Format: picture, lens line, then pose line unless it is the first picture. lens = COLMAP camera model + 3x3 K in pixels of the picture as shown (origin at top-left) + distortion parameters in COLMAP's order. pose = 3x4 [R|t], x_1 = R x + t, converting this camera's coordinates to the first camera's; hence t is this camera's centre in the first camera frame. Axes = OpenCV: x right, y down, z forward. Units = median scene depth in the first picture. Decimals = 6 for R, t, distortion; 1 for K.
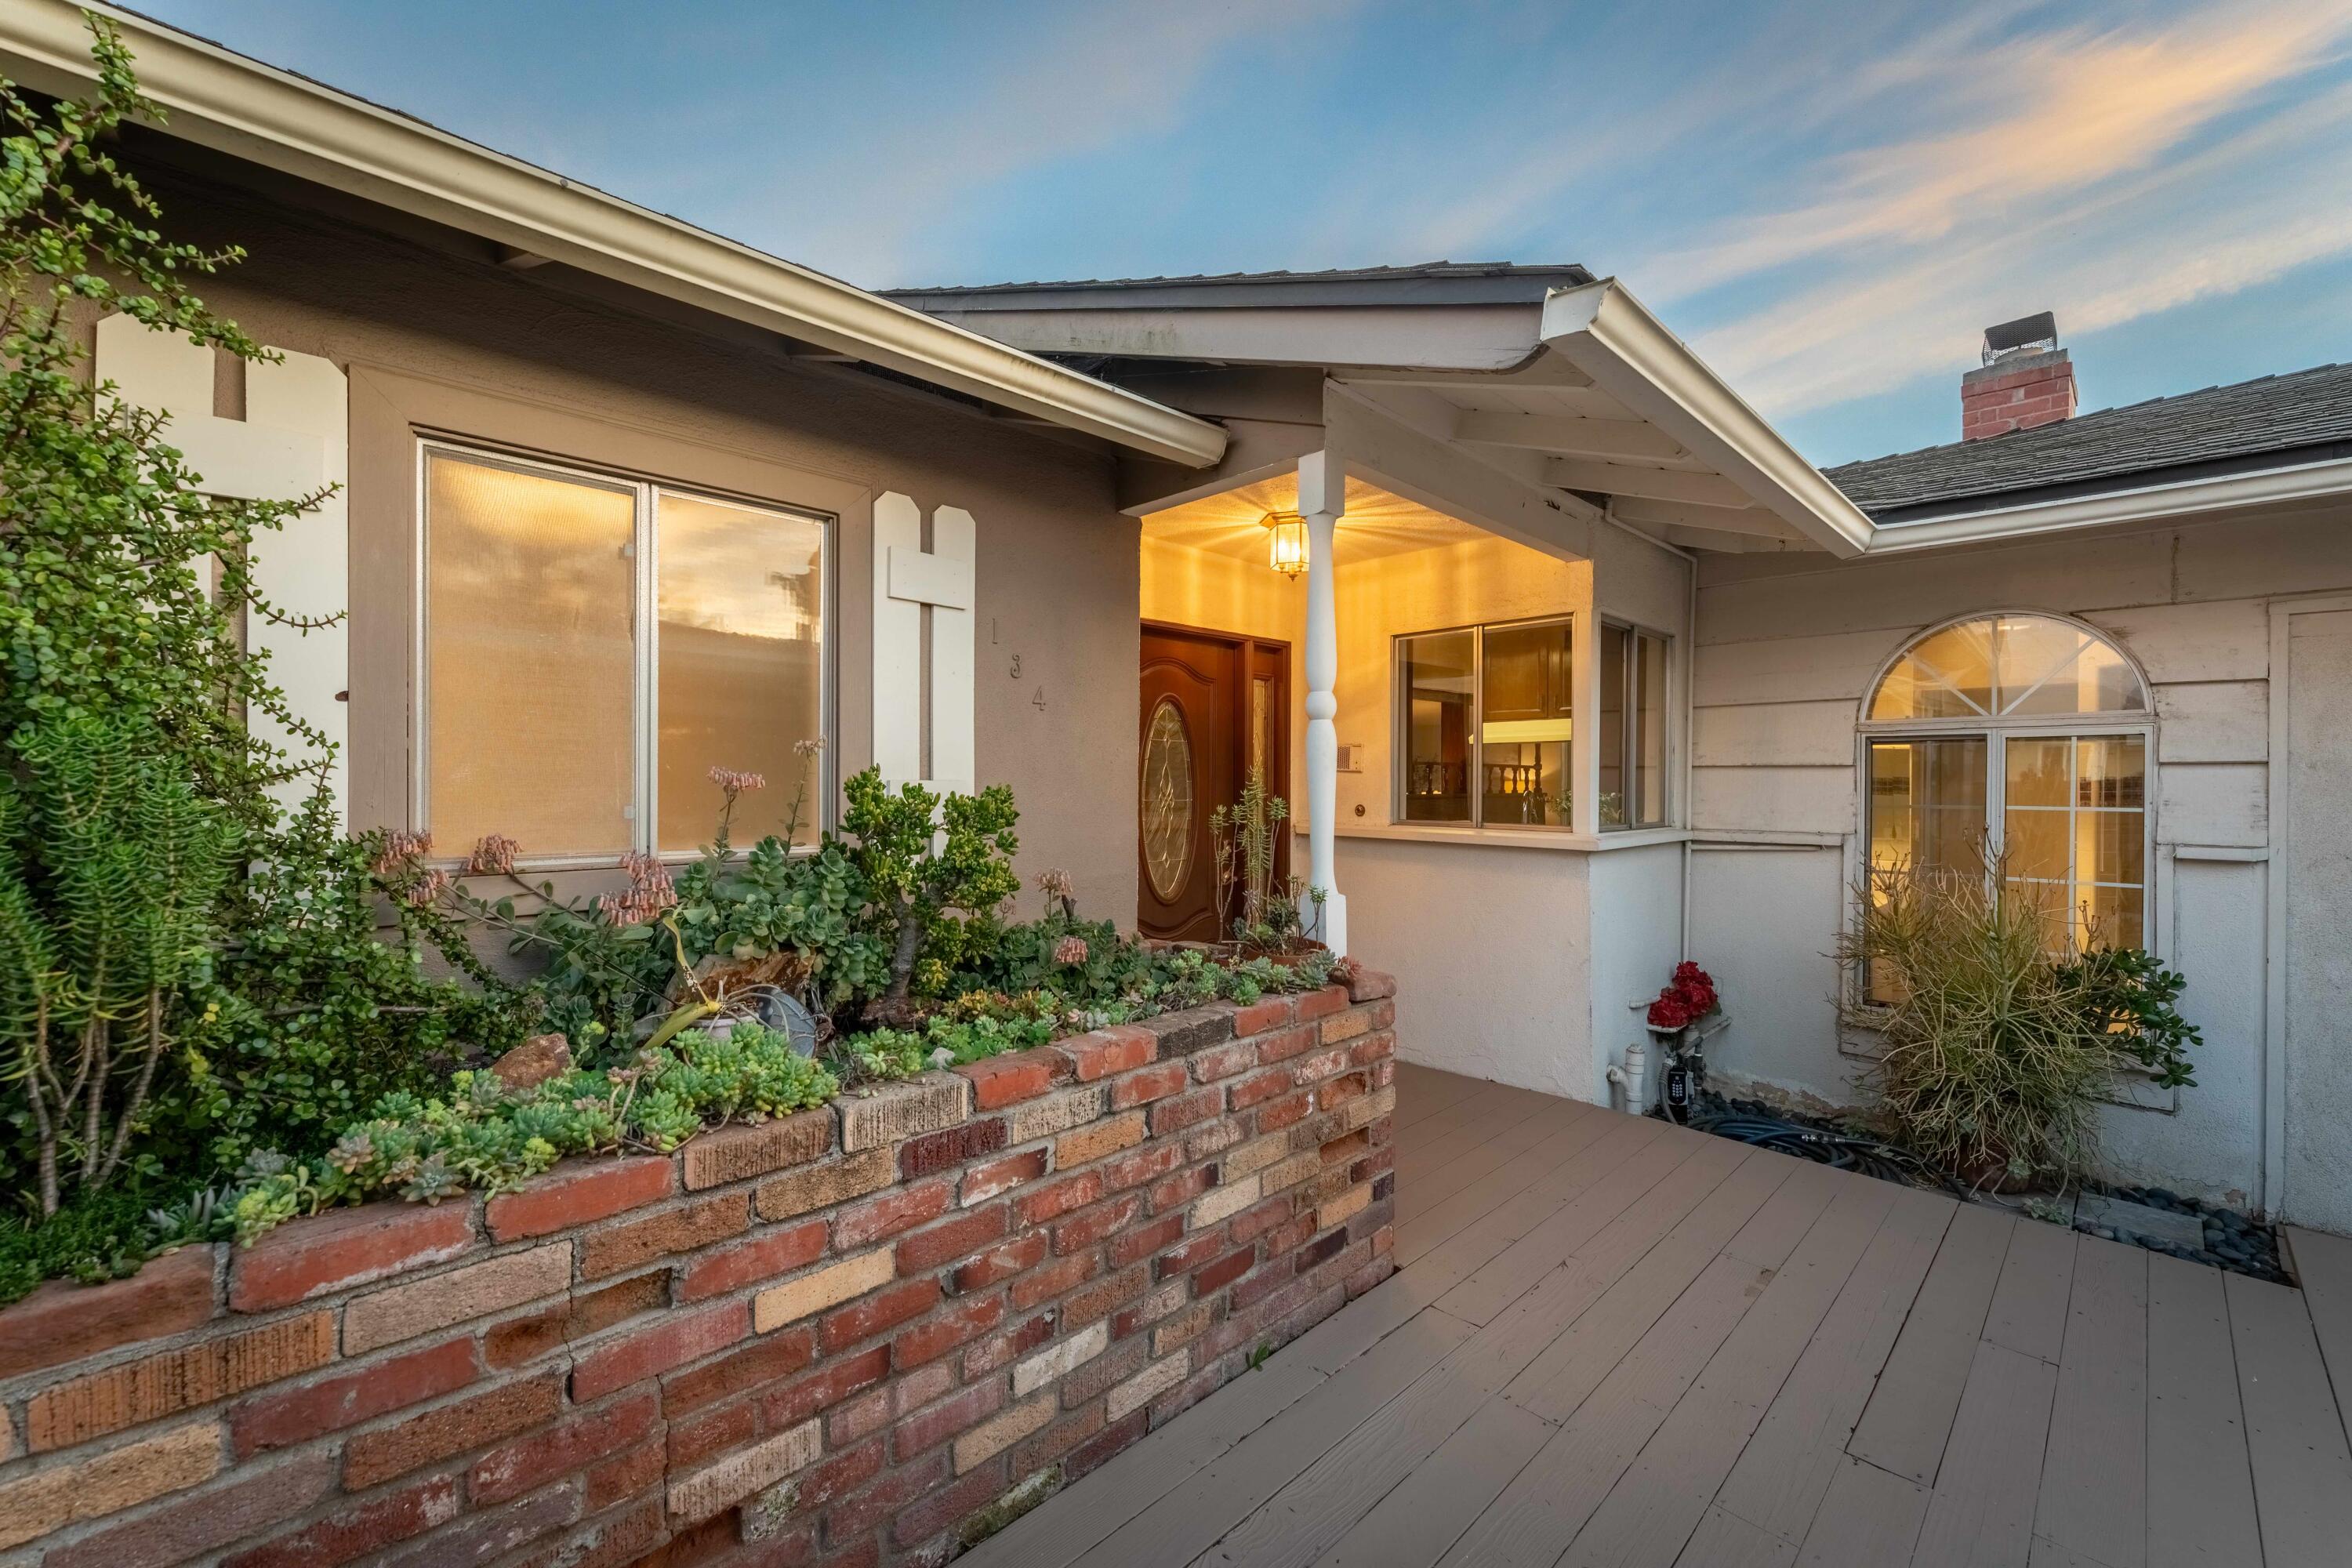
lens RADIAL K [[942.6, 0, 1183.8], [0, 942.6, 790.4], [0, 0, 1]] dist [-0.003253, -0.000509]
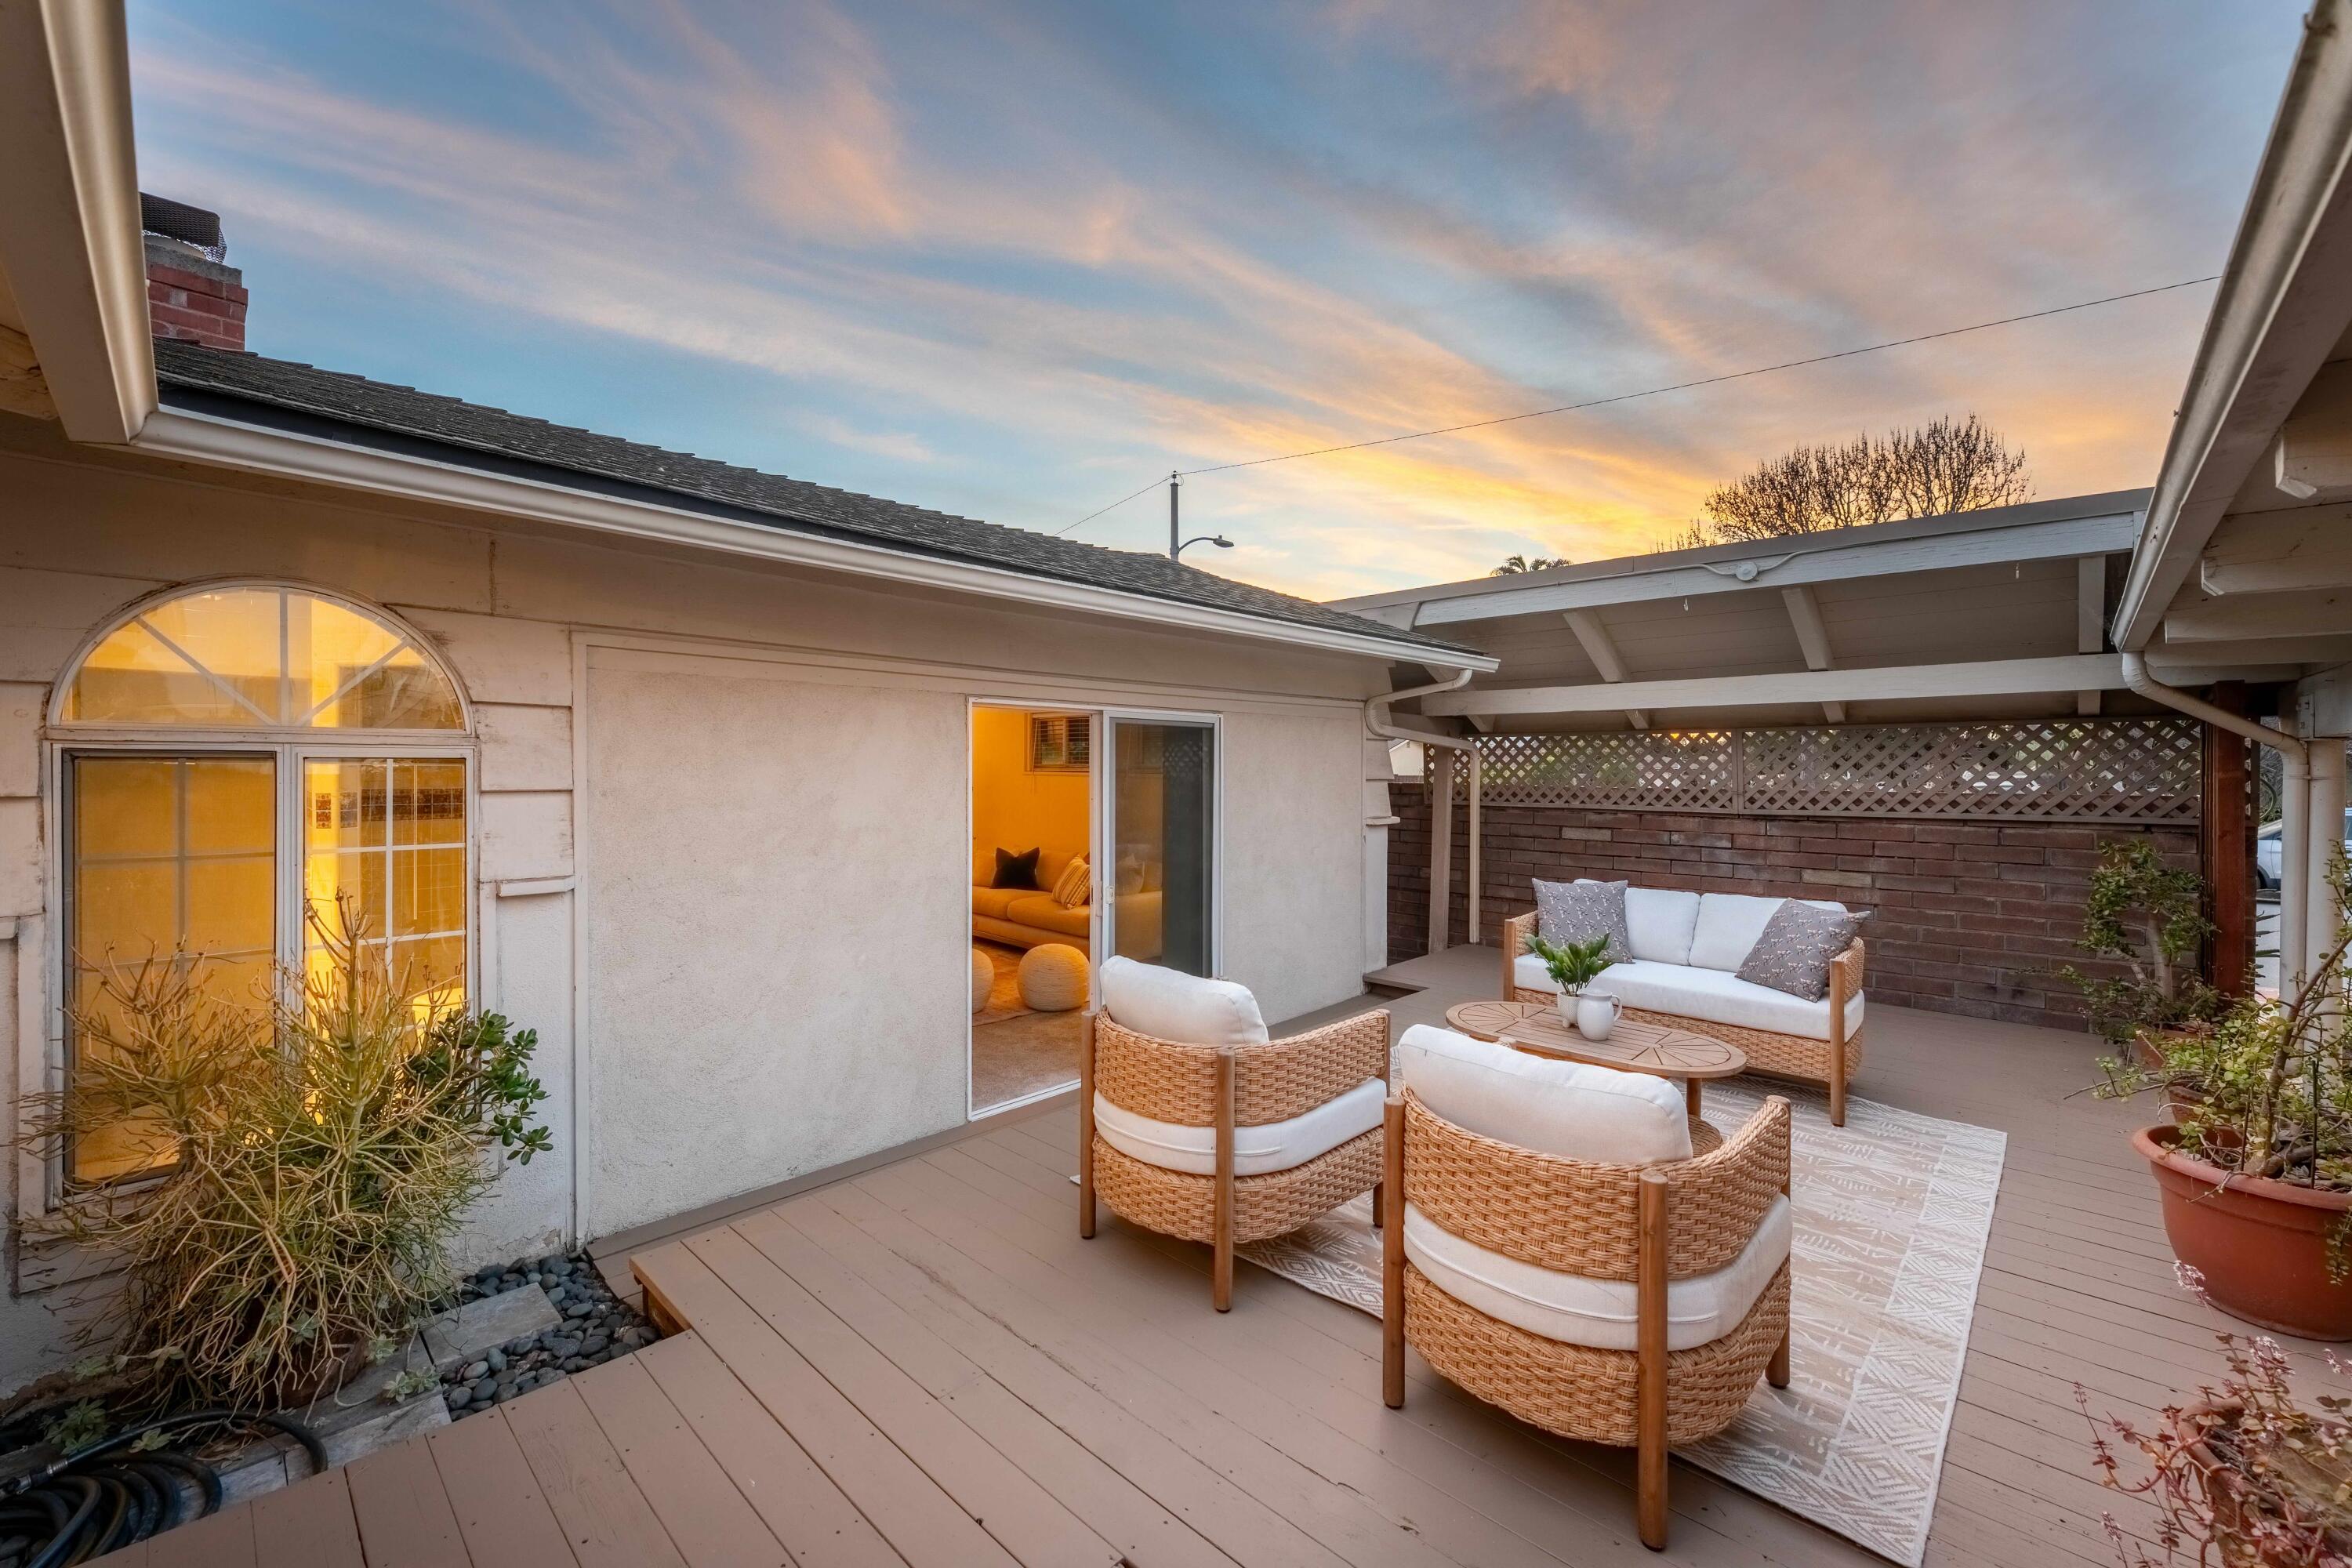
lens RADIAL K [[942.6, 0, 1182.6], [0, 942.6, 773.7], [0, 0, 1]] dist [-0.003253, -0.000509]
pose [[-0.045199, -0.009878, 0.998929, 0.125509], [0.002215, 0.999948, 0.009989, -0.055968], [-0.998976, 0.002665, -0.045175, 0.395415]]
